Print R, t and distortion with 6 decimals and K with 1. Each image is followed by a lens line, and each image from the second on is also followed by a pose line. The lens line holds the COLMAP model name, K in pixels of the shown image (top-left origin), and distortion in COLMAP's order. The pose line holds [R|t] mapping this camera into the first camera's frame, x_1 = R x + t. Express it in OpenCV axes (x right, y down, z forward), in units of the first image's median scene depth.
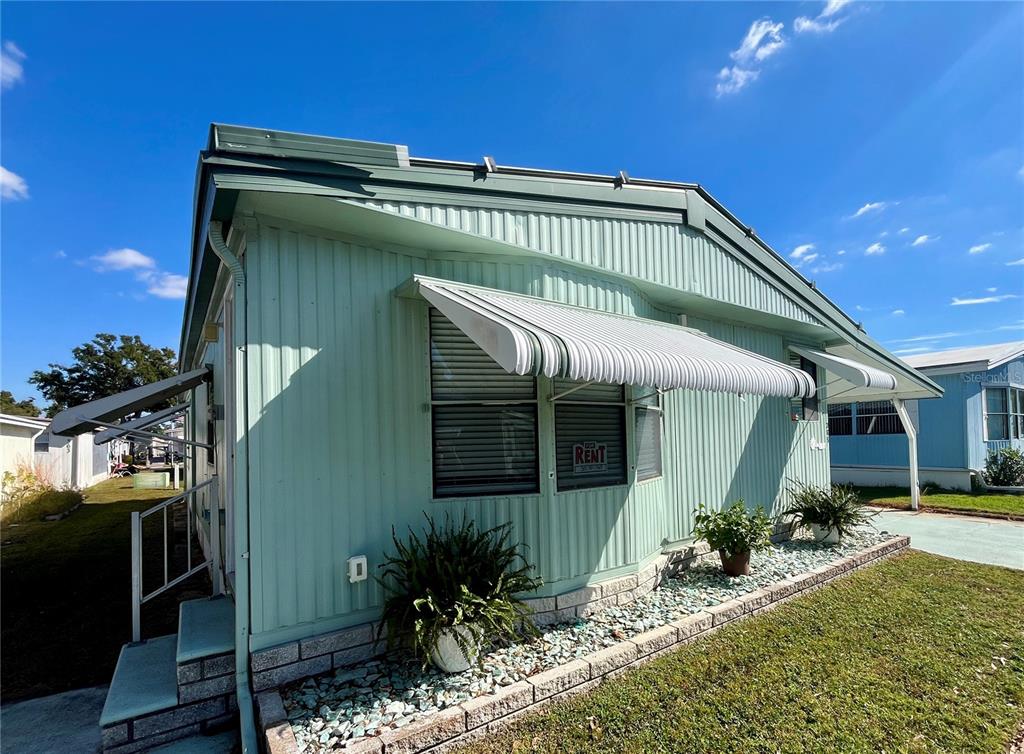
lens RADIAL K [[570.7, 0, 512.7], [0, 570.7, 379.5], [0, 0, 1]] dist [-0.001441, 0.000368]
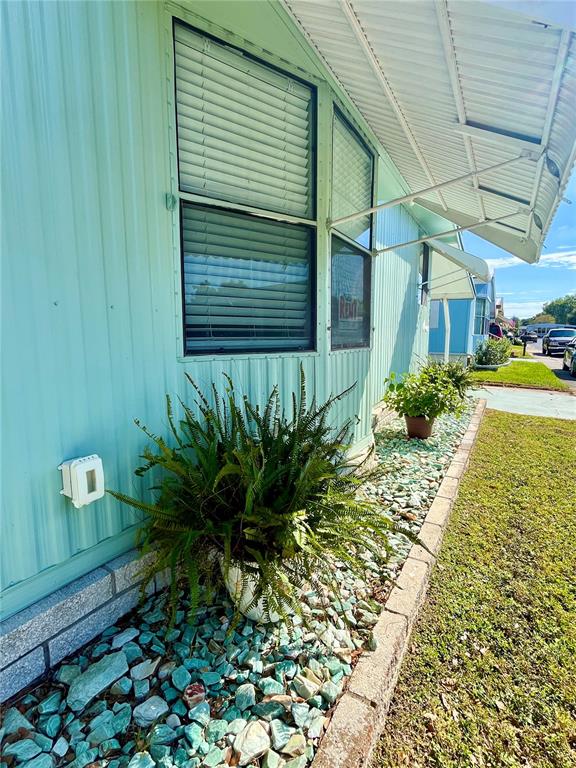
lens RADIAL K [[448.8, 0, 287.6], [0, 448.8, 385.0], [0, 0, 1]] dist [0.003192, 0.000213]
pose [[0.895846, -0.020940, 0.443871, -0.252240], [-0.070413, 0.979579, 0.188325, 0.137730], [-0.438750, -0.199965, 0.876078, 0.508427]]
